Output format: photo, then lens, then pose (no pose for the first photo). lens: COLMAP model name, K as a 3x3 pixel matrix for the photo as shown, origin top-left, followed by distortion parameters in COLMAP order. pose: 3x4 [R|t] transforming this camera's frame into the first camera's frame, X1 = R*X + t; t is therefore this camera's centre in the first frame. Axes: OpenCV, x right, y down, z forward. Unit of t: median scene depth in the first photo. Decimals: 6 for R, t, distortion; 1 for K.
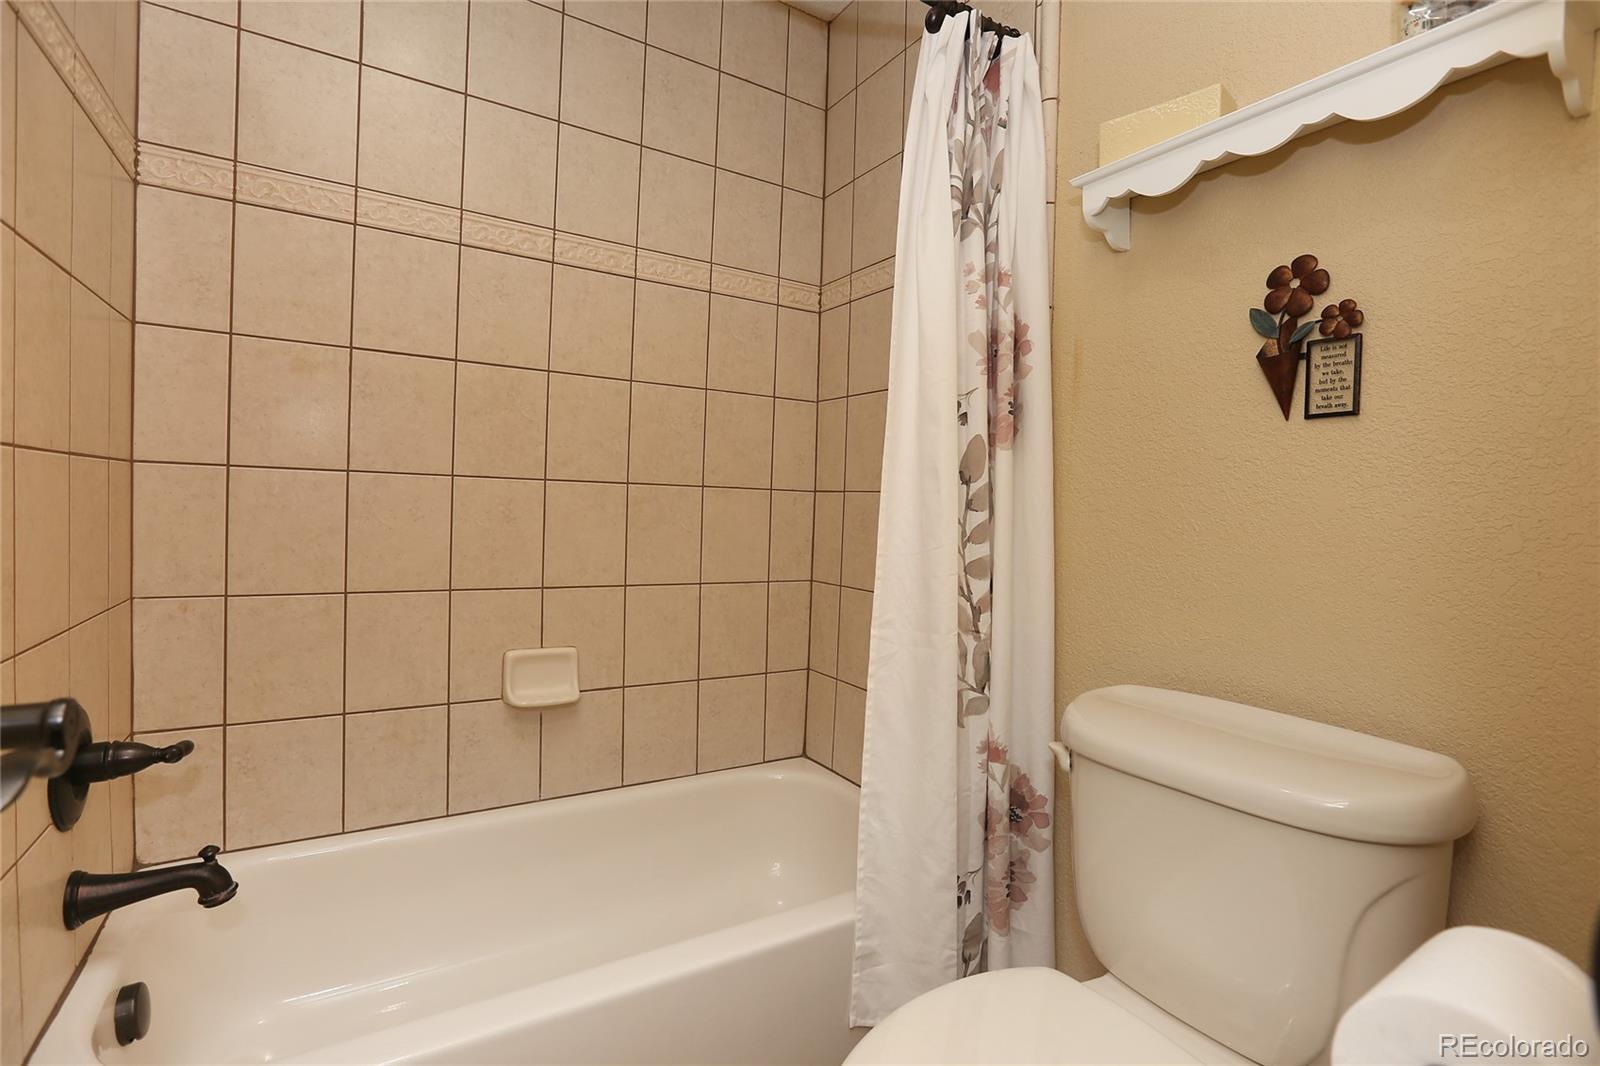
lens RADIAL K [[754.4, 0, 802.1], [0, 754.4, 529.3], [0, 0, 1]] dist [-0.028340, 0.009531]
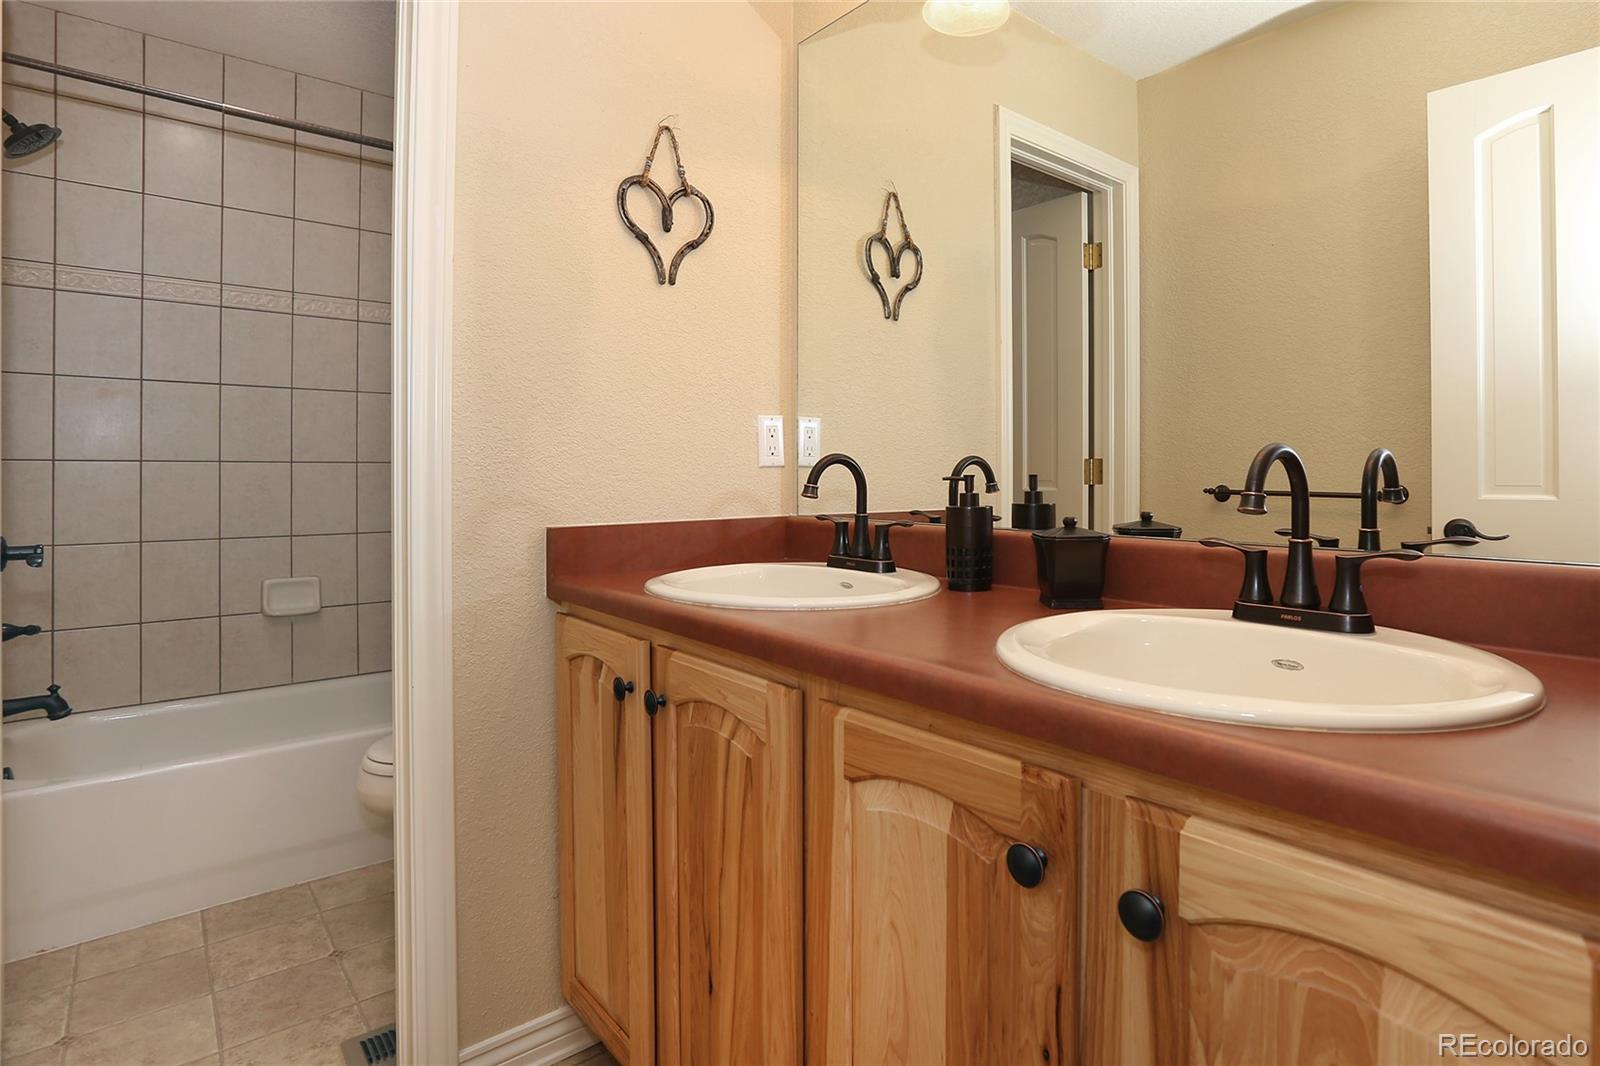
lens RADIAL K [[816.3, 0, 807.4], [0, 816.3, 472.2], [0, 0, 1]] dist [-0.000588, 0.000050]
pose [[0.989284, -0.035383, 0.141649, 0.492664], [0.039332, 0.998909, -0.025175, 0.039243], [-0.140603, 0.030477, 0.989597, -0.824661]]
